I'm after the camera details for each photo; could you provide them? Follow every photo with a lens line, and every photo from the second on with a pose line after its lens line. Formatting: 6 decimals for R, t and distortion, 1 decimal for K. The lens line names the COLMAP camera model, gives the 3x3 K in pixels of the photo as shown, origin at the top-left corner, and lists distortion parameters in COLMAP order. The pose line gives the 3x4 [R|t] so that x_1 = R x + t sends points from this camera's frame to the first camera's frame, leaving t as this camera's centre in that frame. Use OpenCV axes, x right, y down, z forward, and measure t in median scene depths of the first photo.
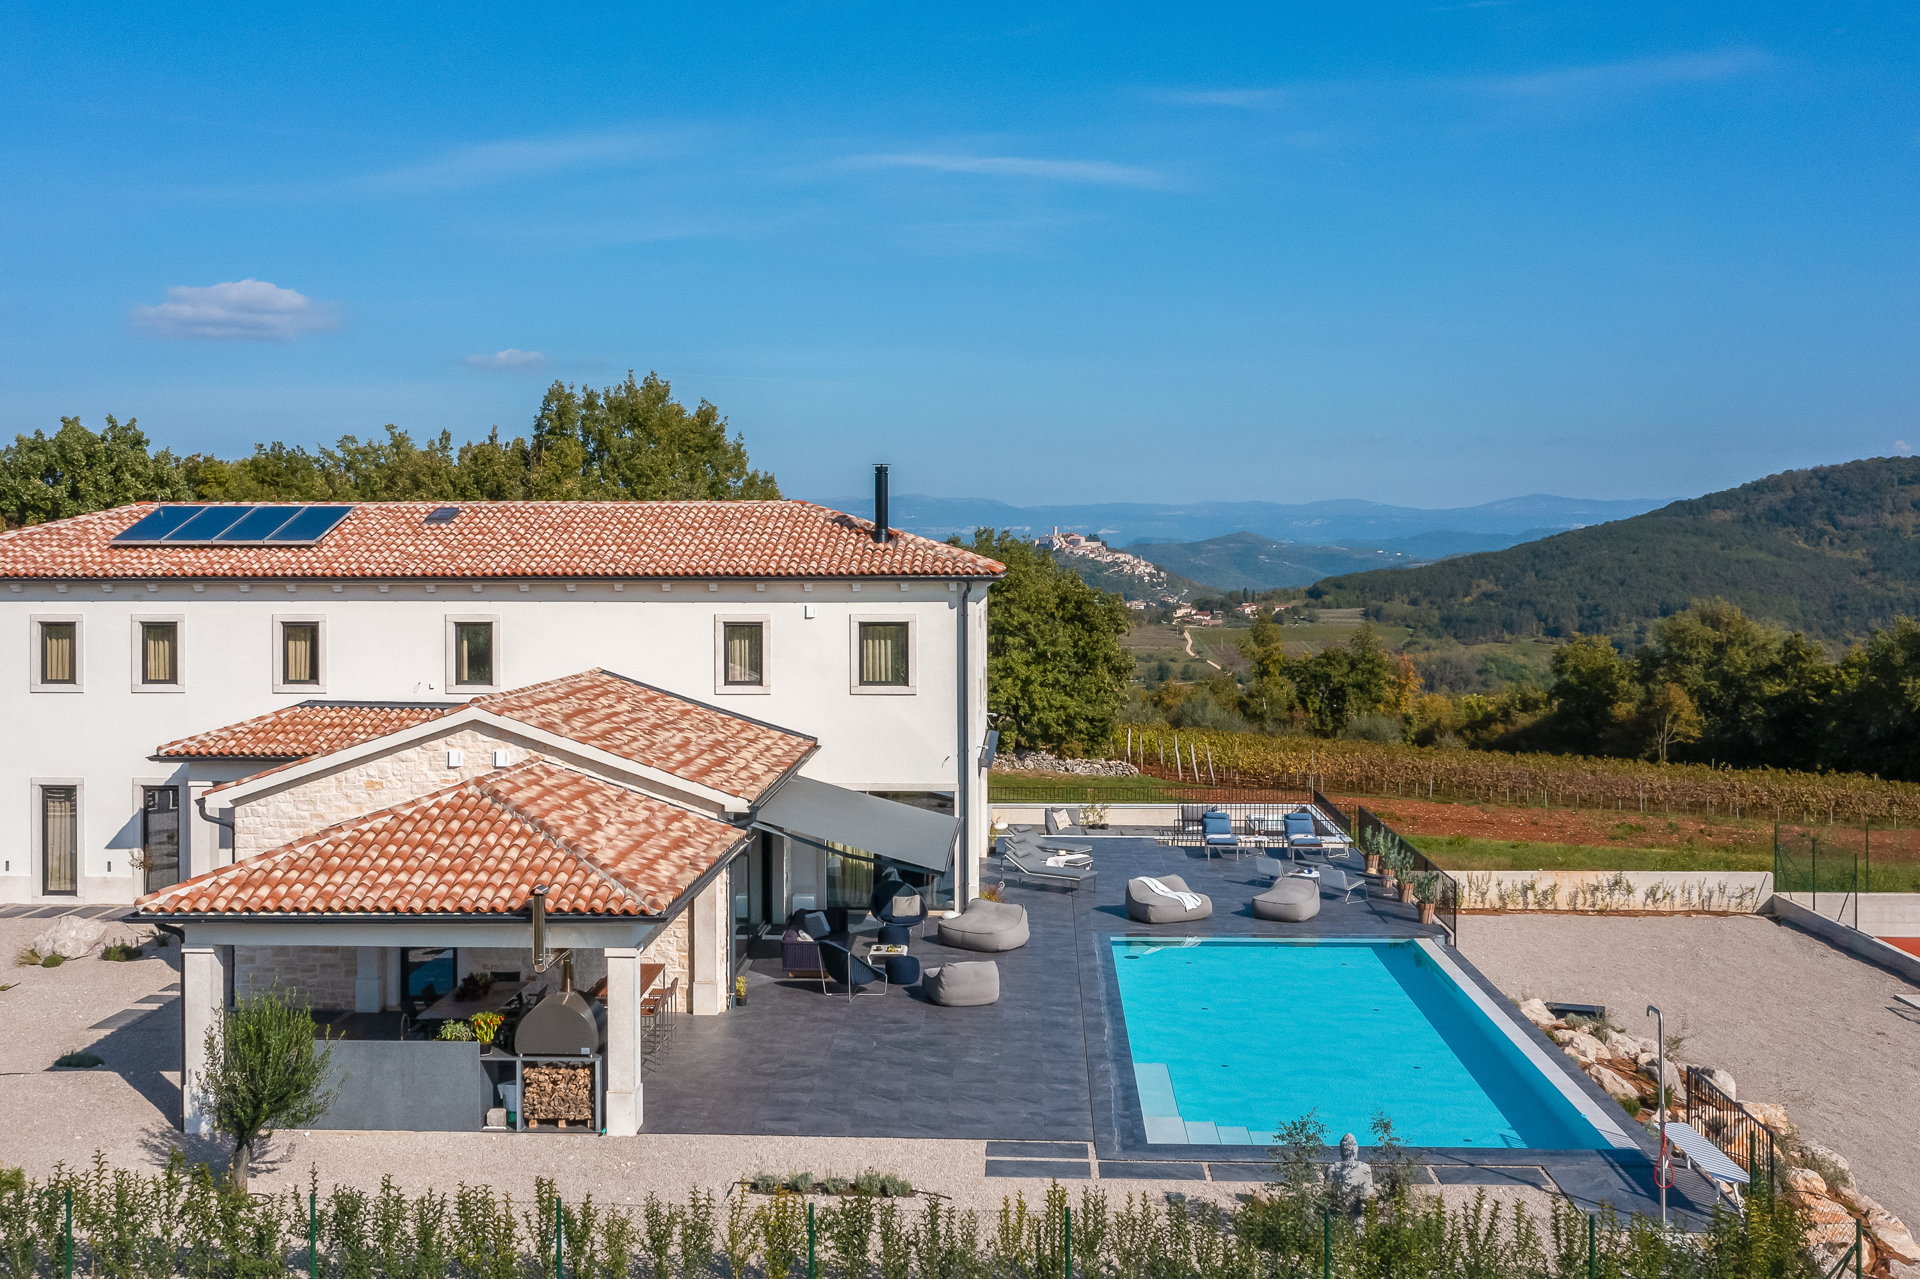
lens RADIAL K [[1861.0, 0, 948.3], [0, 1861.0, 573.4], [0, 0, 1]] dist [-0.003081, 0.000000]
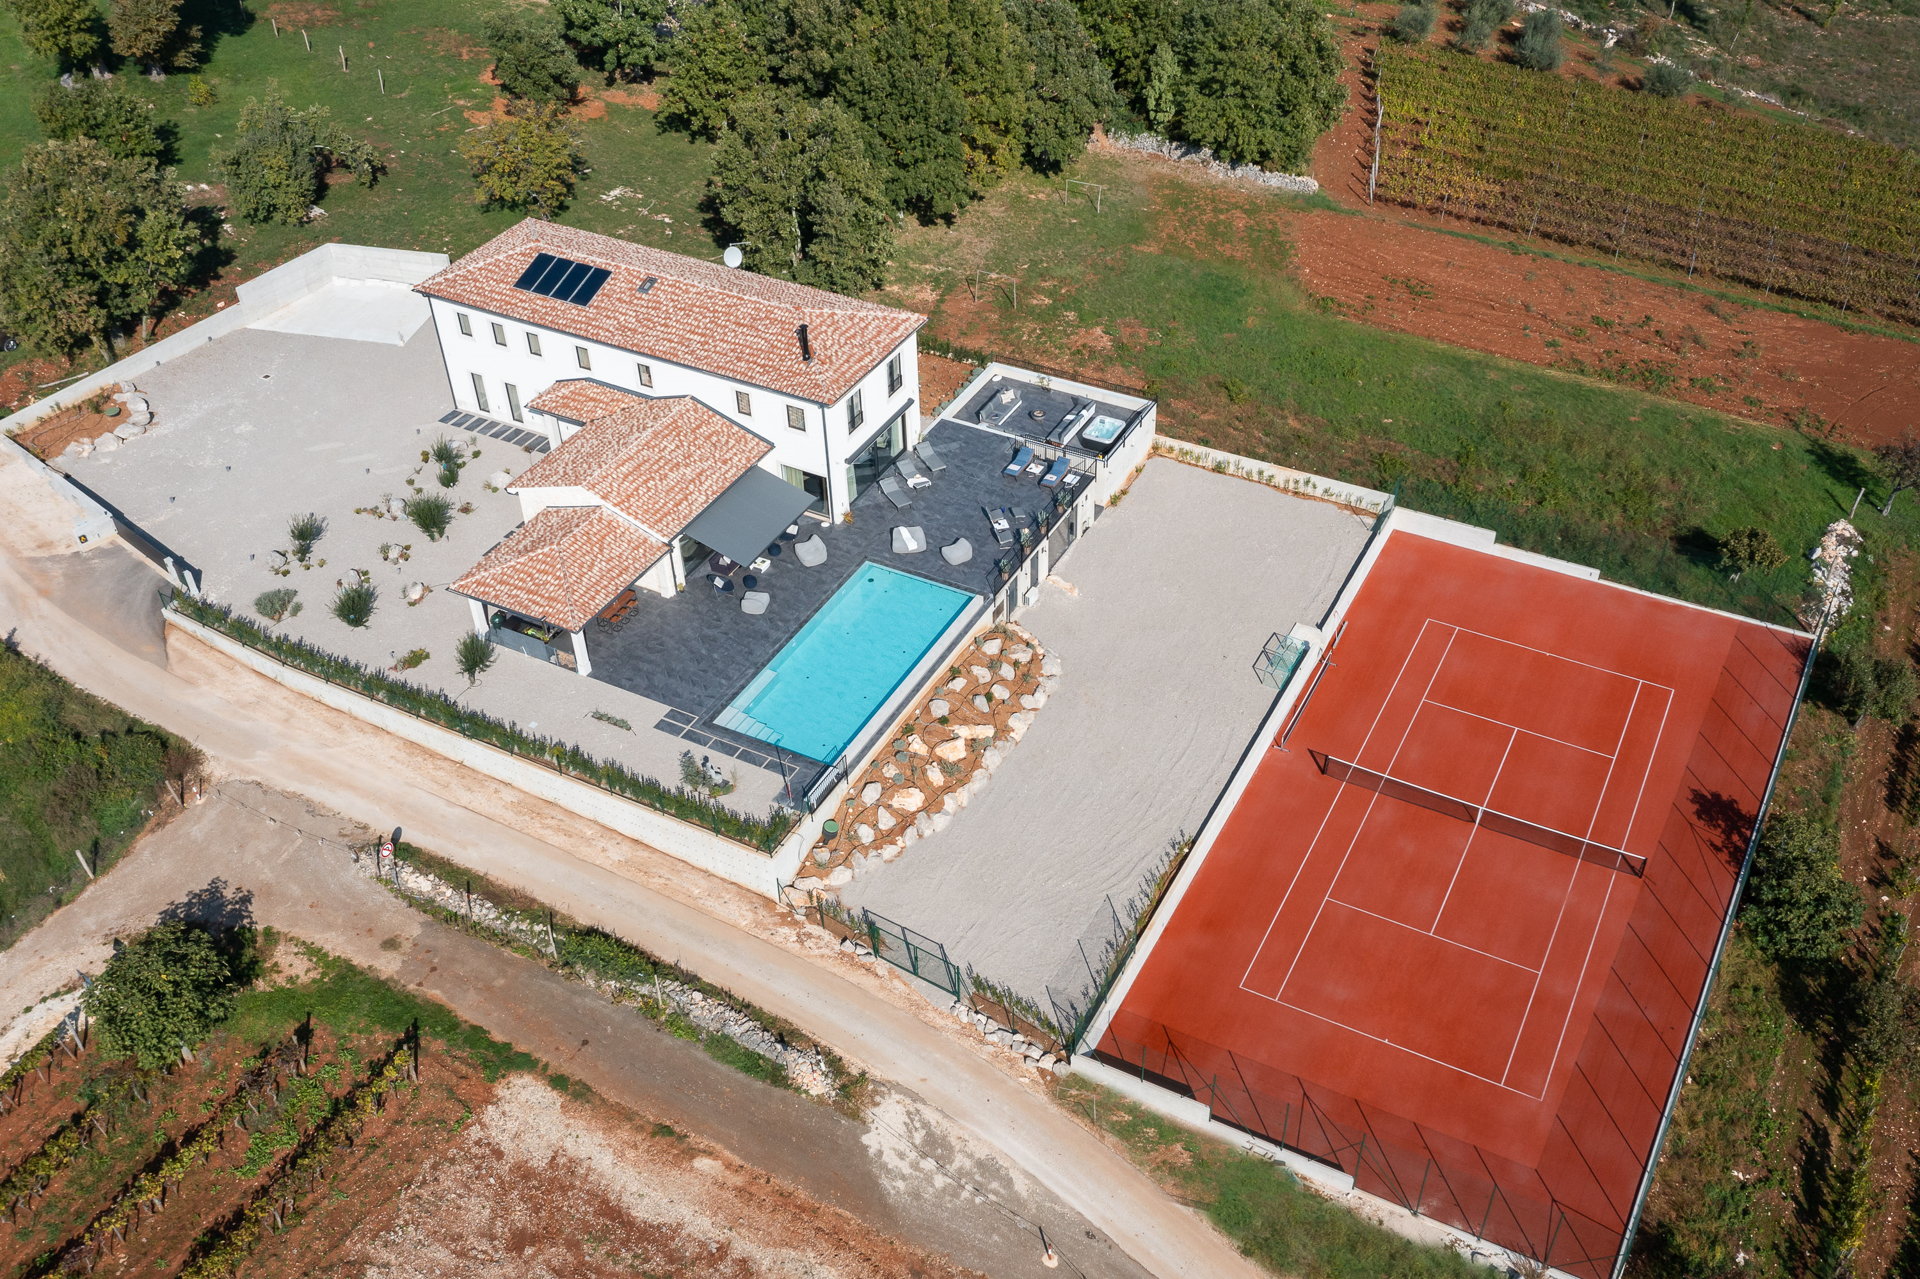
lens RADIAL K [[1722.1, 0, 1013.5], [0, 1722.1, 664.3], [0, 0, 1]] dist [-0.009412, 0.002014]
pose [[0.913536, 0.259670, -0.313087, 0.216405], [-0.001530, 0.771902, 0.635740, -0.243226], [0.406756, -0.580292, 0.705557, -0.123241]]
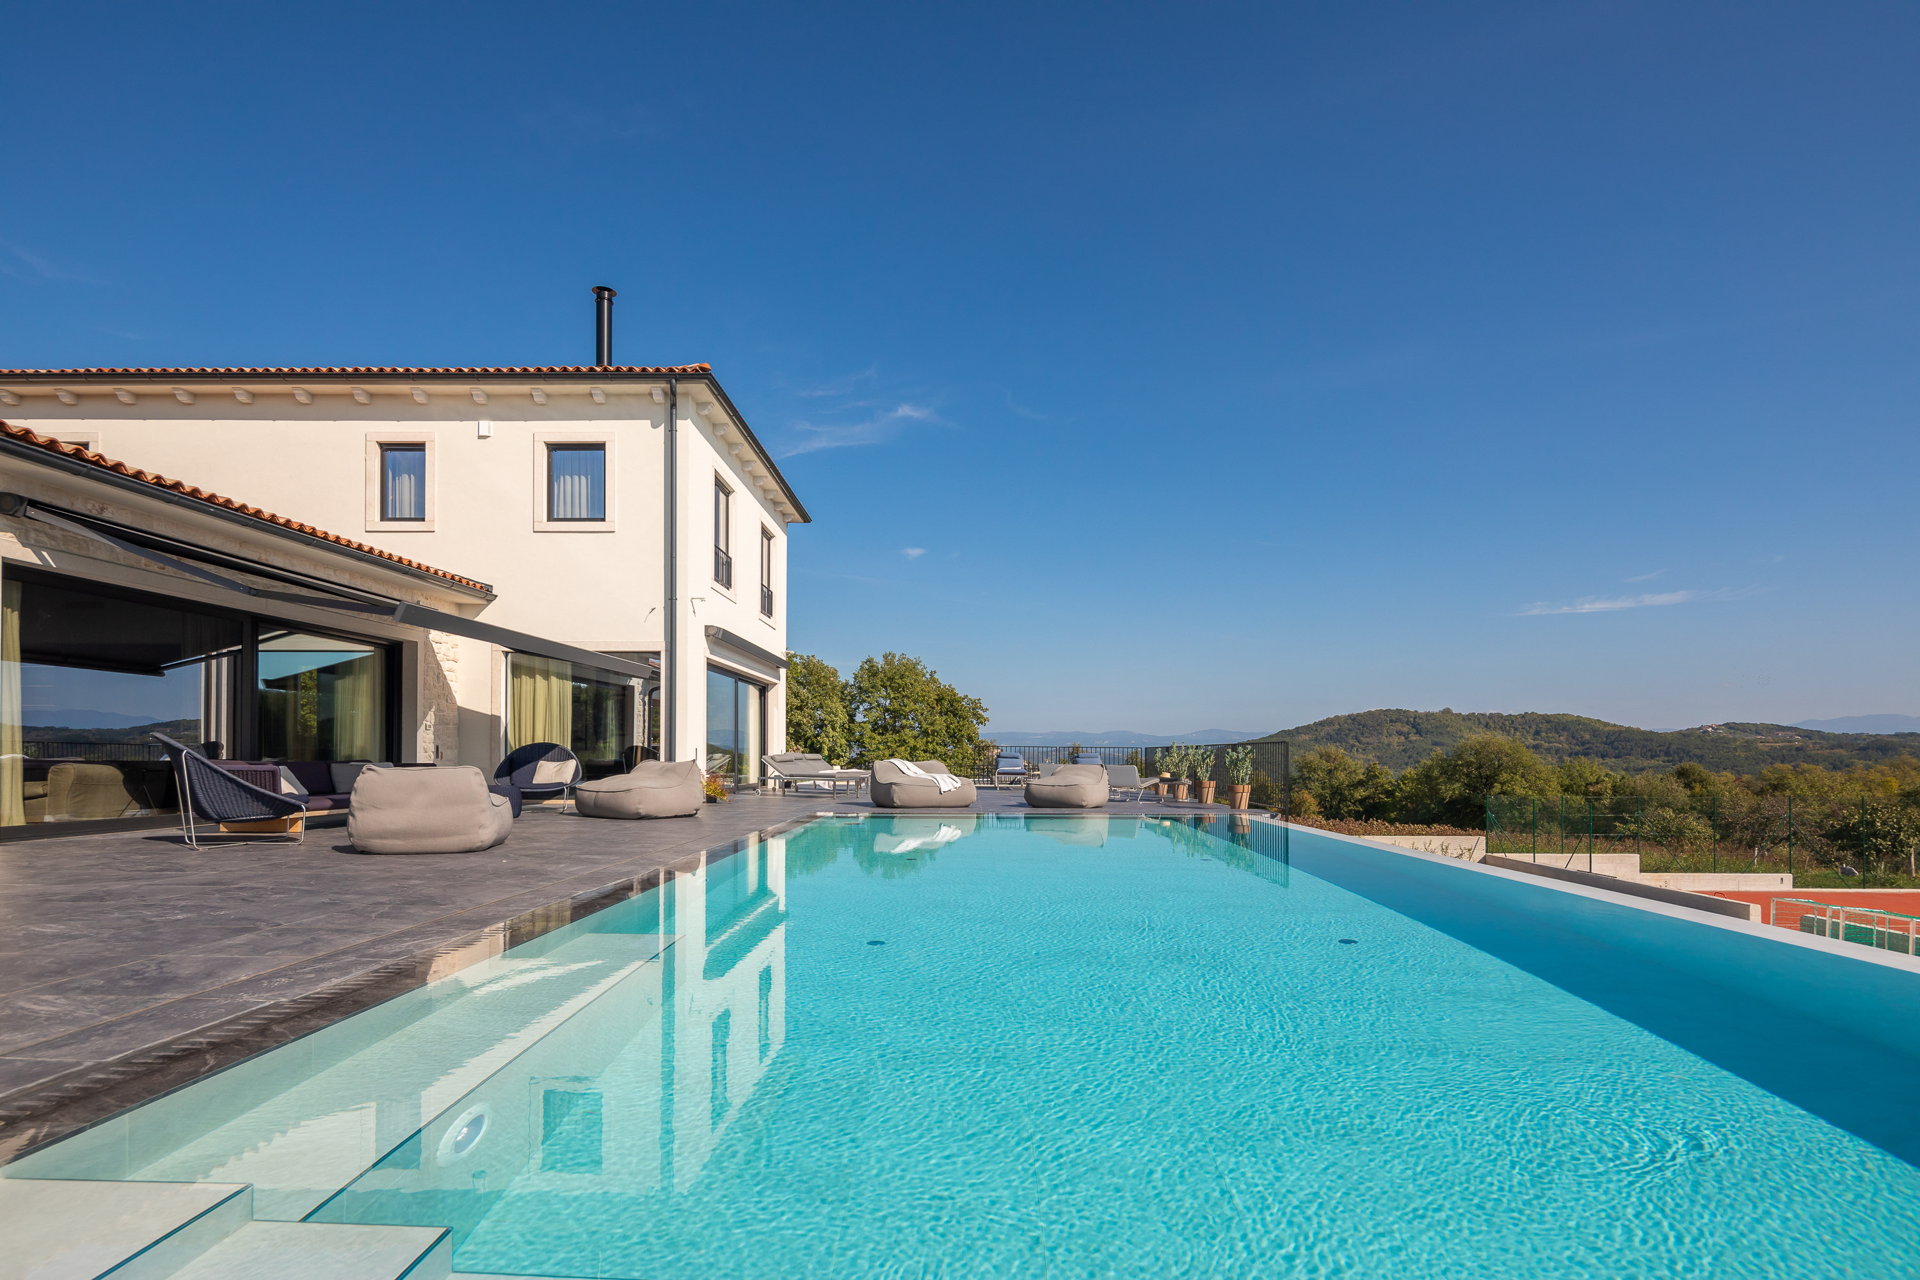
lens RADIAL K [[919.3, 0, 961.7], [0, 919.3, 763.9], [0, 0, 1]] dist [0.005773, 0.000066]
pose [[0.999192, 0.006198, 0.039711, 0.027344], [-0.006114, 0.999979, -0.002226, 0.038446], [-0.039724, 0.001982, 0.999209, 0.137879]]
